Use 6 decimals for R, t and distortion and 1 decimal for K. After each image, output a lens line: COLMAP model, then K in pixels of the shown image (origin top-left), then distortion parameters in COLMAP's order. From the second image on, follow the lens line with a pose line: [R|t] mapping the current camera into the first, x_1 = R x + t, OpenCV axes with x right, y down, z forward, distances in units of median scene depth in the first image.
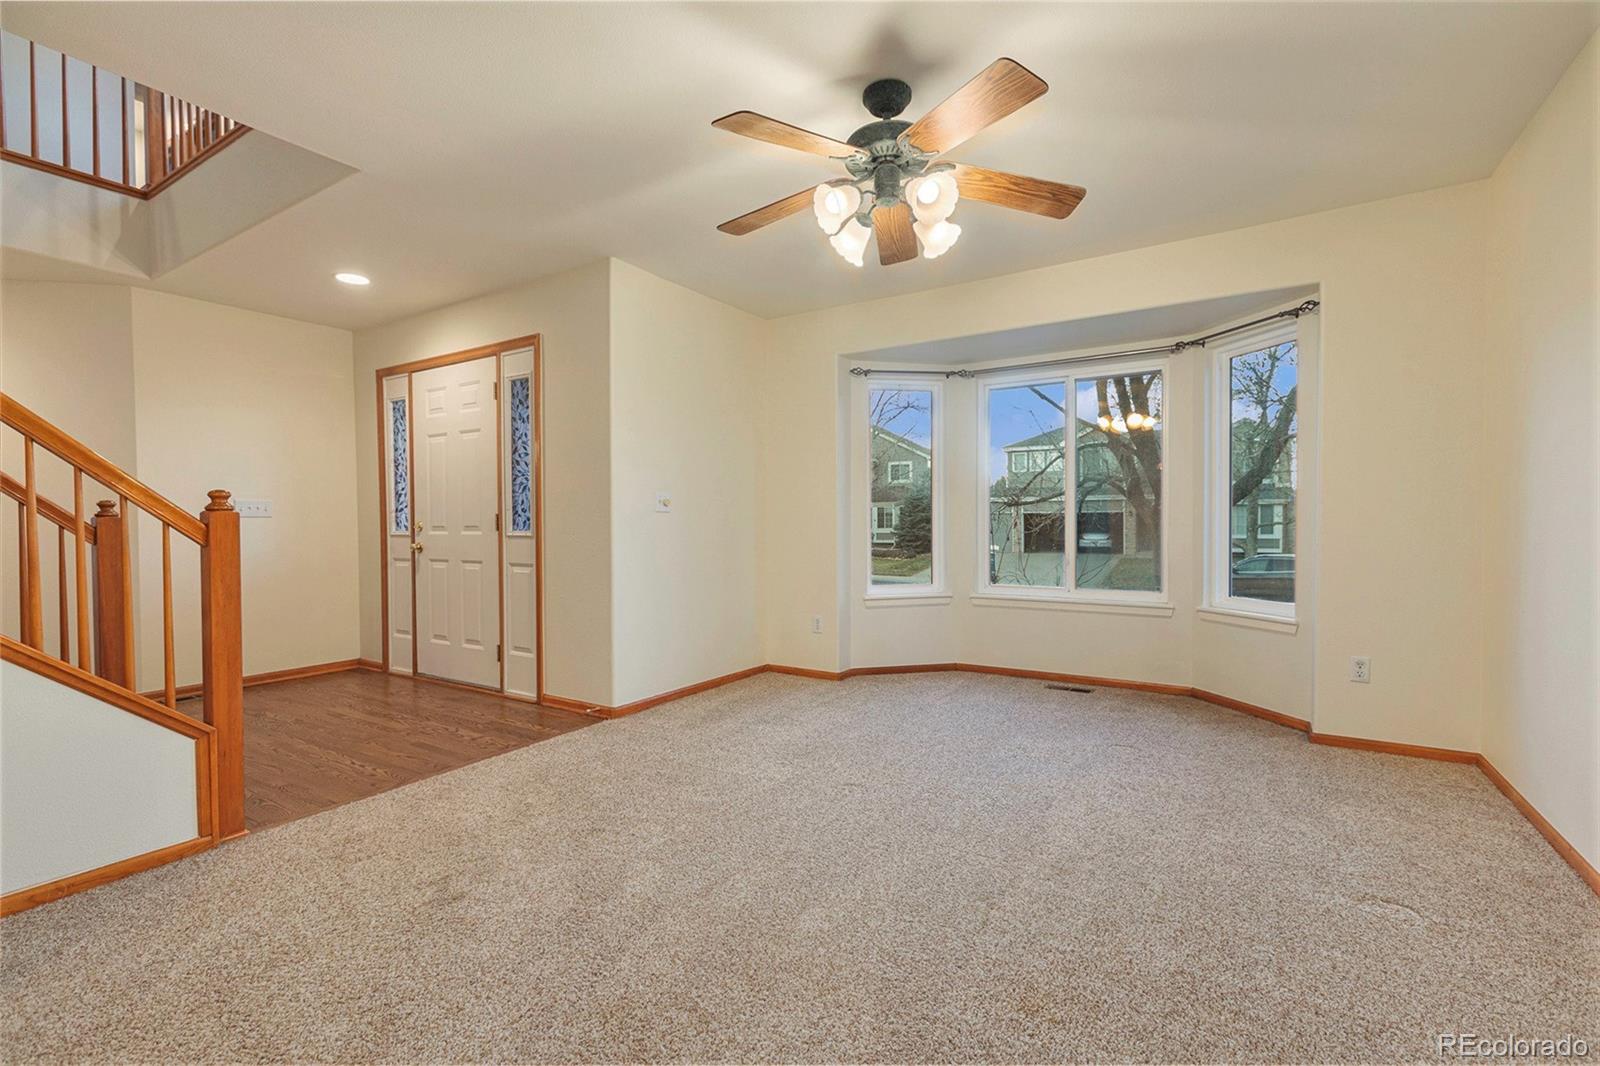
lens RADIAL K [[717.6, 0, 799.8], [0, 717.6, 528.2], [0, 0, 1]] dist [0.003462, 0.001094]
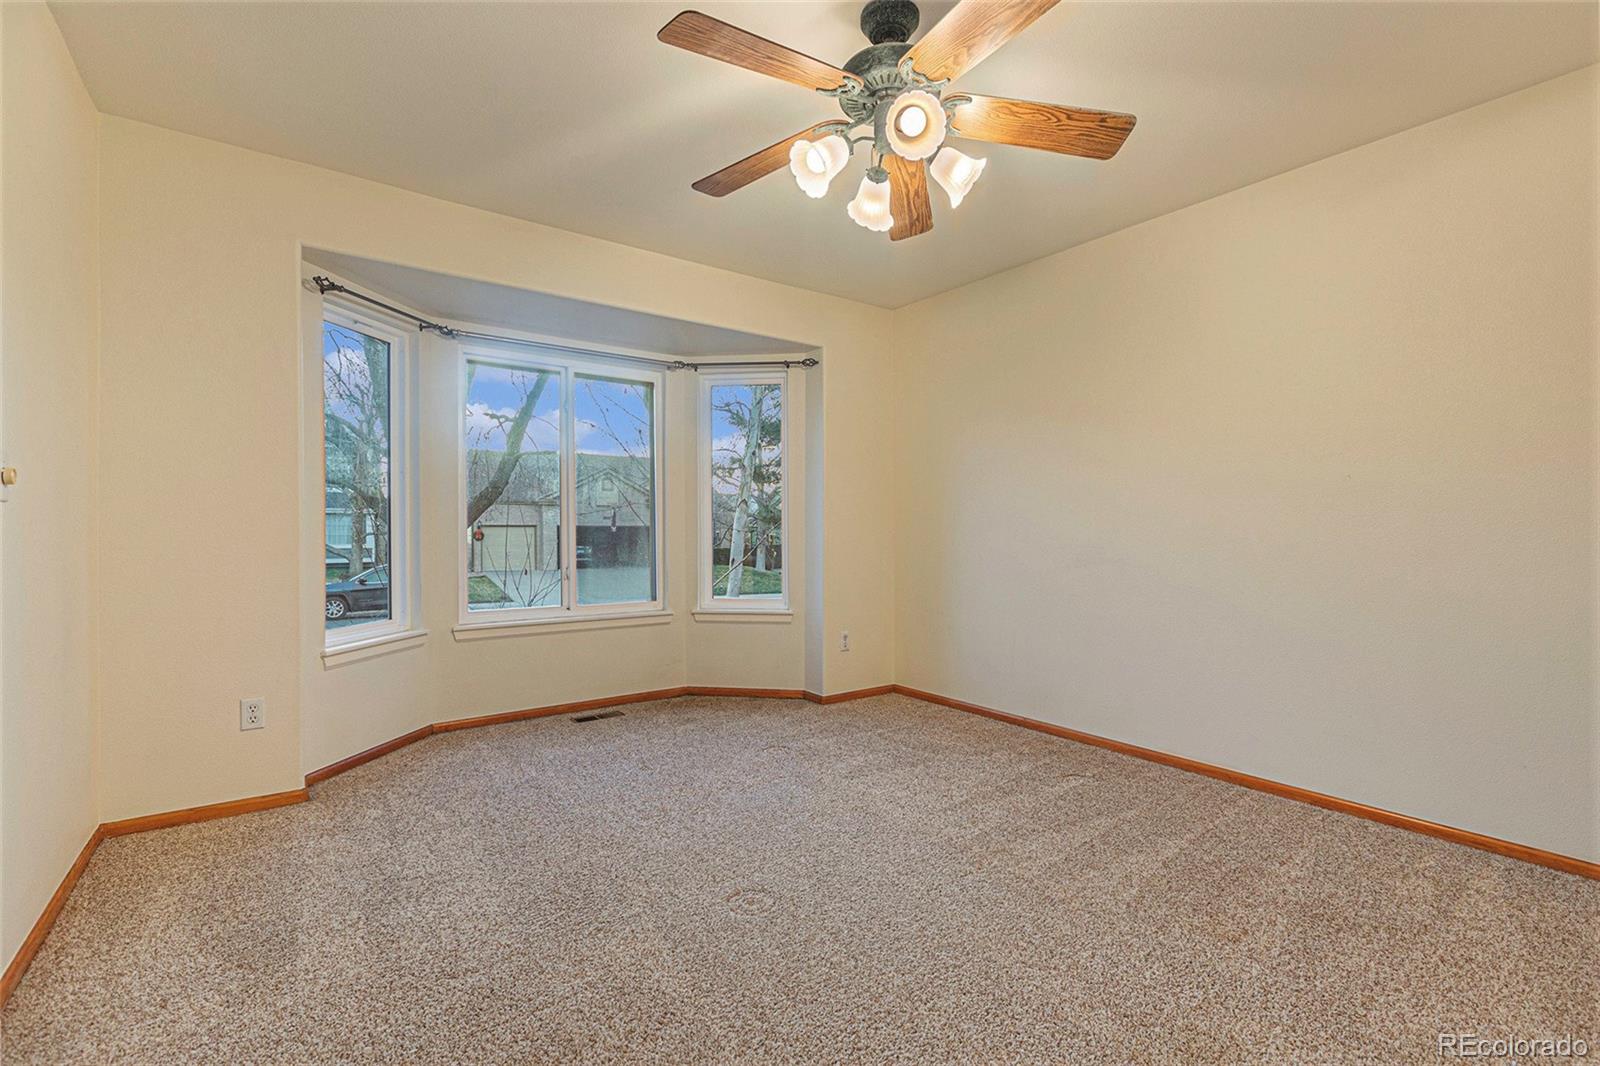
lens RADIAL K [[717.6, 0, 803.6], [0, 717.6, 528.7], [0, 0, 1]] dist [0.003462, 0.001094]
pose [[0.353320, 0.007571, 0.935472, -0.414229], [0.005220, 0.999936, -0.010064, -0.001311], [-0.935488, 0.008439, 0.353258, 0.485607]]
